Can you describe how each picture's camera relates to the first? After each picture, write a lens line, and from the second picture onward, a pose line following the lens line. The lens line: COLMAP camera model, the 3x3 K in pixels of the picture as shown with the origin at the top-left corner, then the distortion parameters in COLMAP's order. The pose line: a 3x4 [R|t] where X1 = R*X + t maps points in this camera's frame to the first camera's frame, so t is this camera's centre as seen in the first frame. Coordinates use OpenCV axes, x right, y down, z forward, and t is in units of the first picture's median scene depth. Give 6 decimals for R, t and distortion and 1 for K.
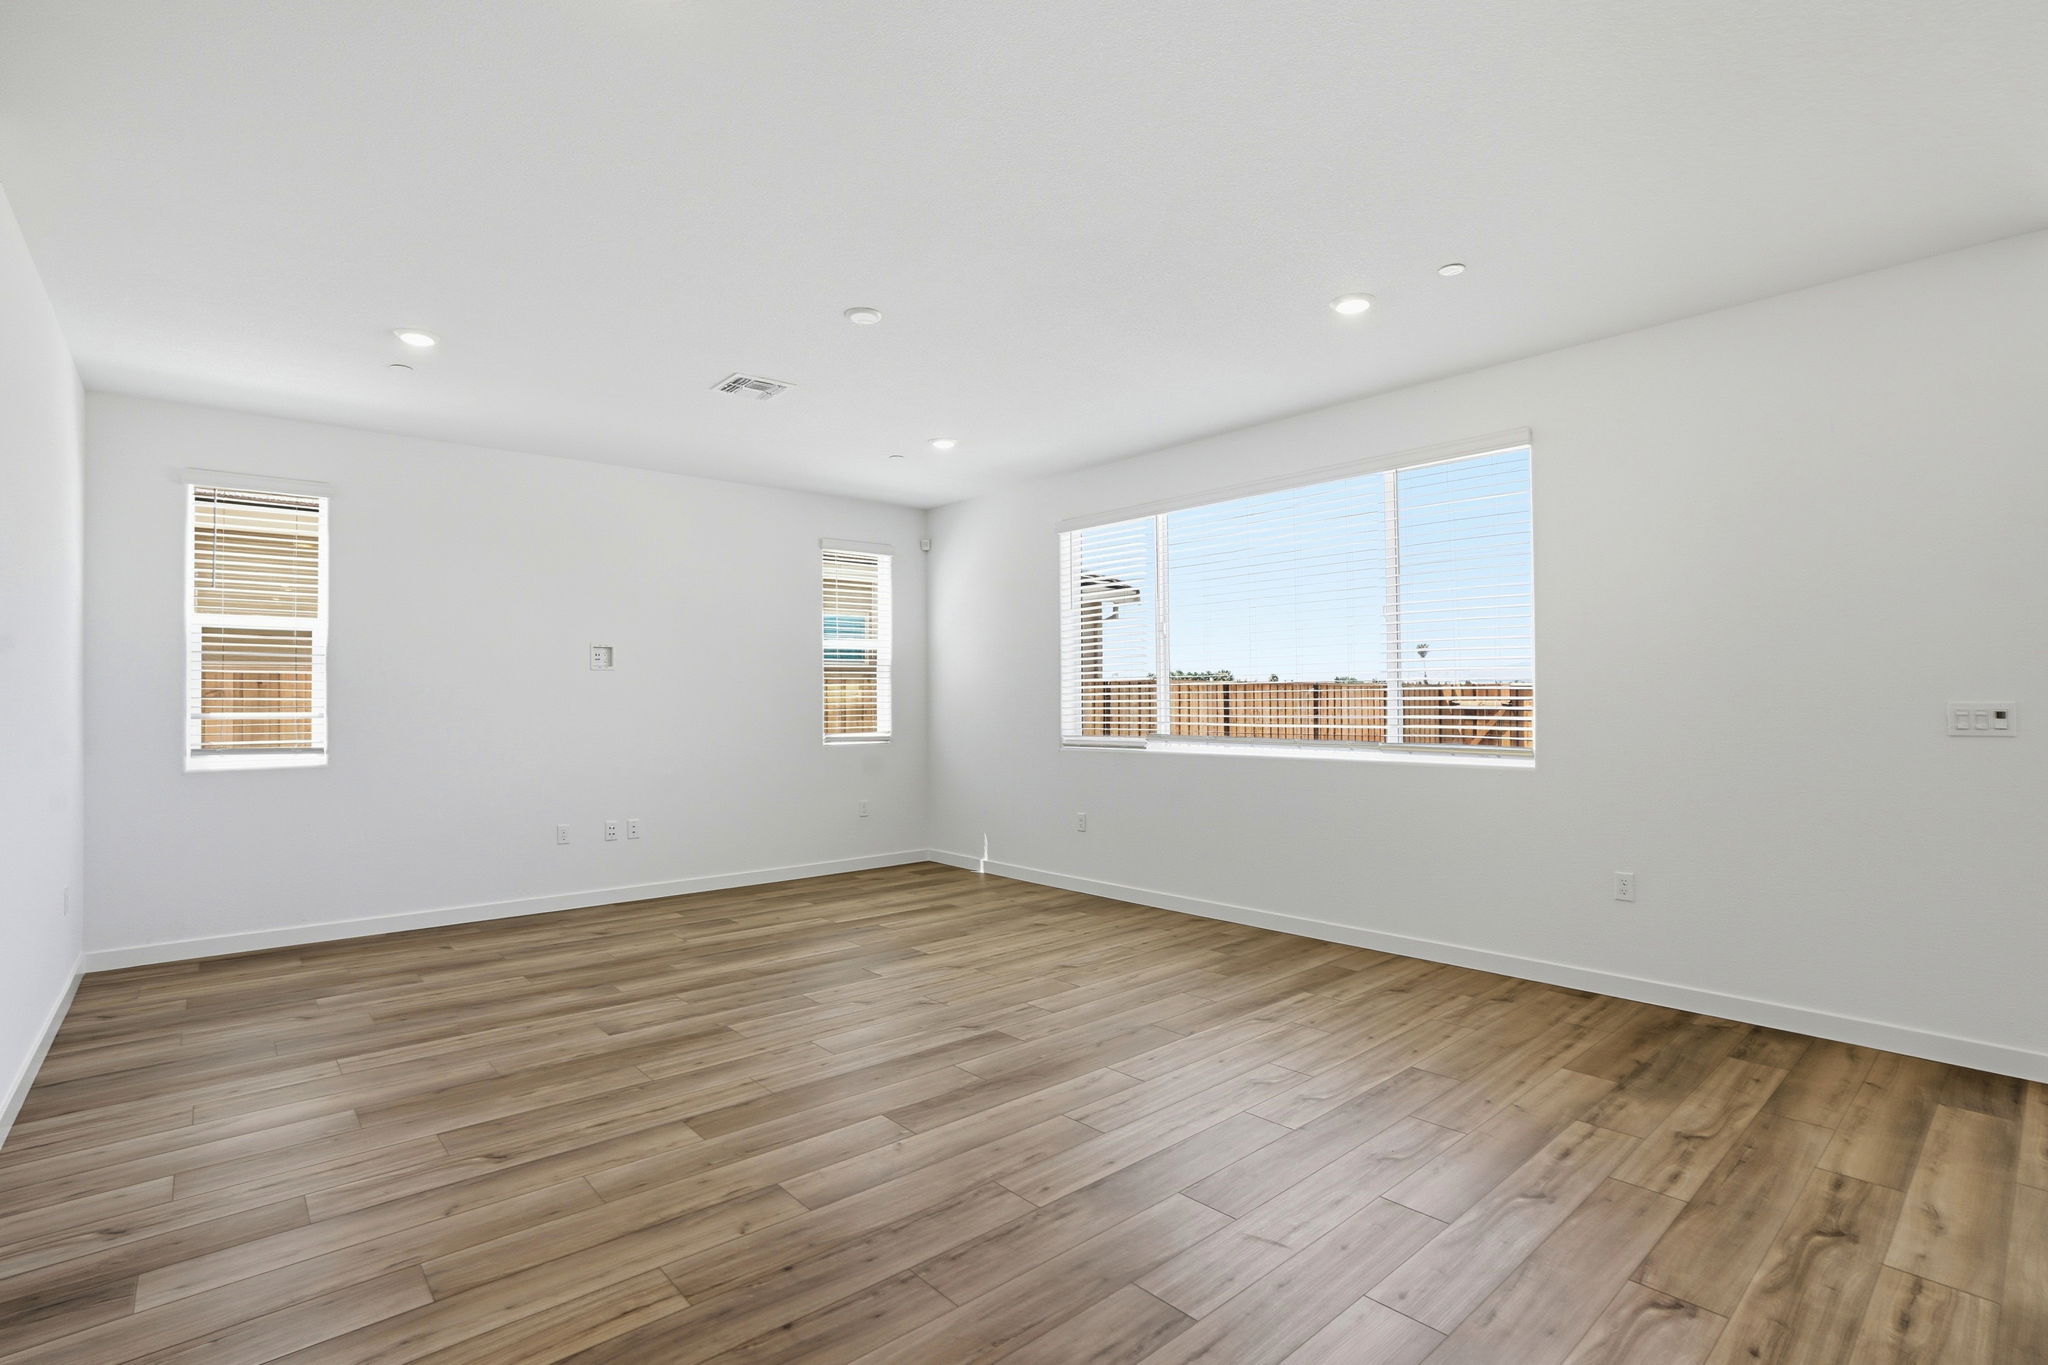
lens RADIAL K [[982.0, 0, 1015.9], [0, 982.0, 679.7], [0, 0, 1]] dist [-0.068722, 0.025339]
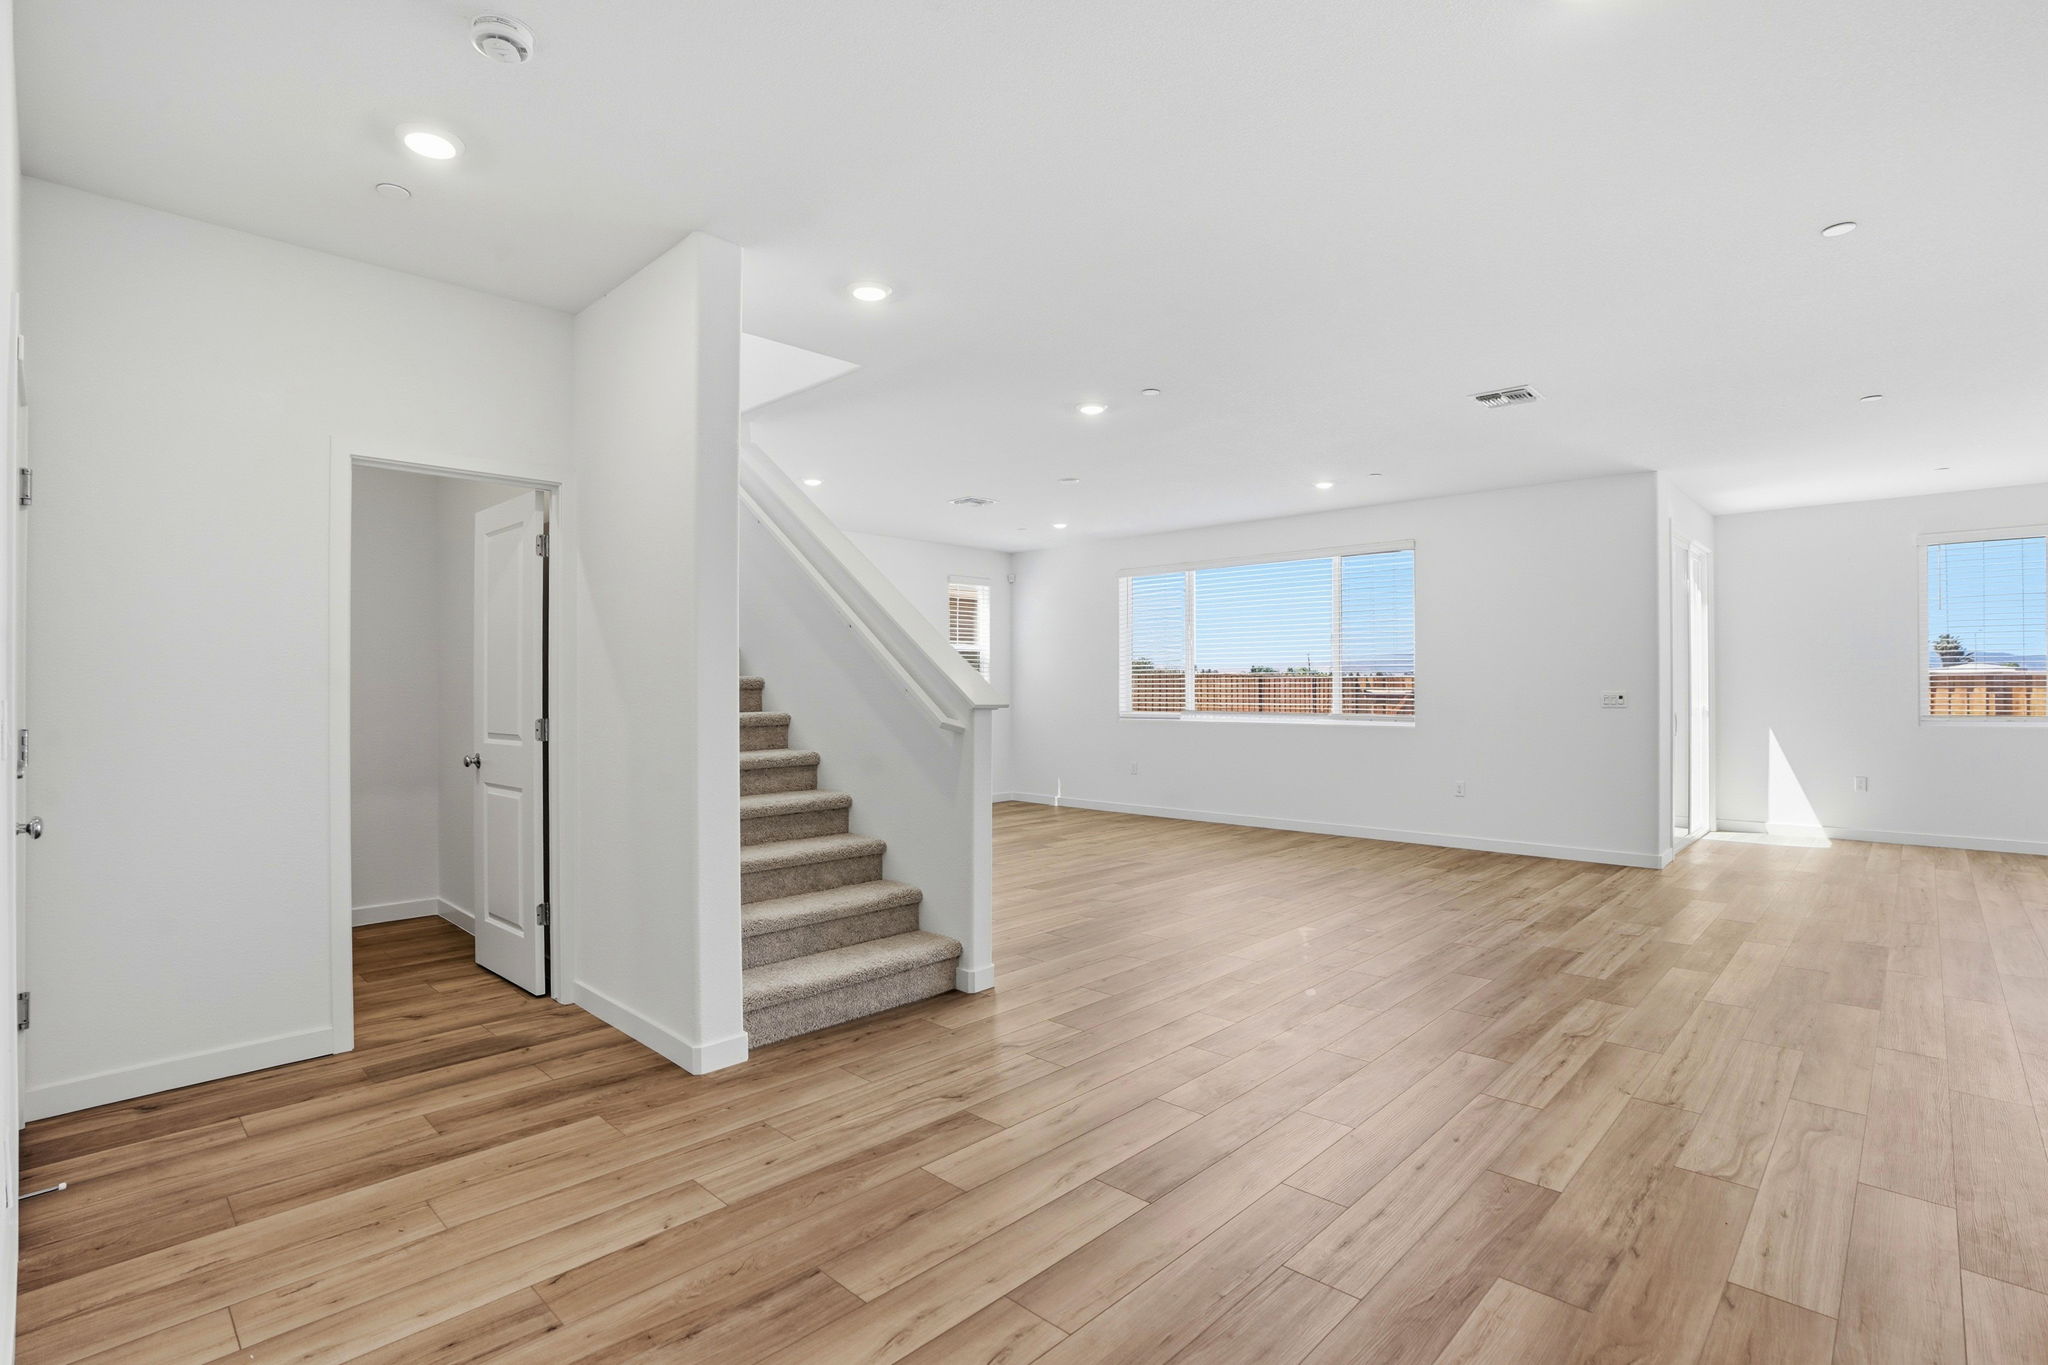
lens RADIAL K [[965.0, 0, 1030.4], [0, 965.0, 689.6], [0, 0, 1]] dist [-0.000586, -0.017790]
pose [[0.996461, -0.003167, 0.083997, -0.222750], [0.000662, 0.999555, 0.029831, -0.021762], [-0.084054, -0.029670, 0.996019, -0.491657]]
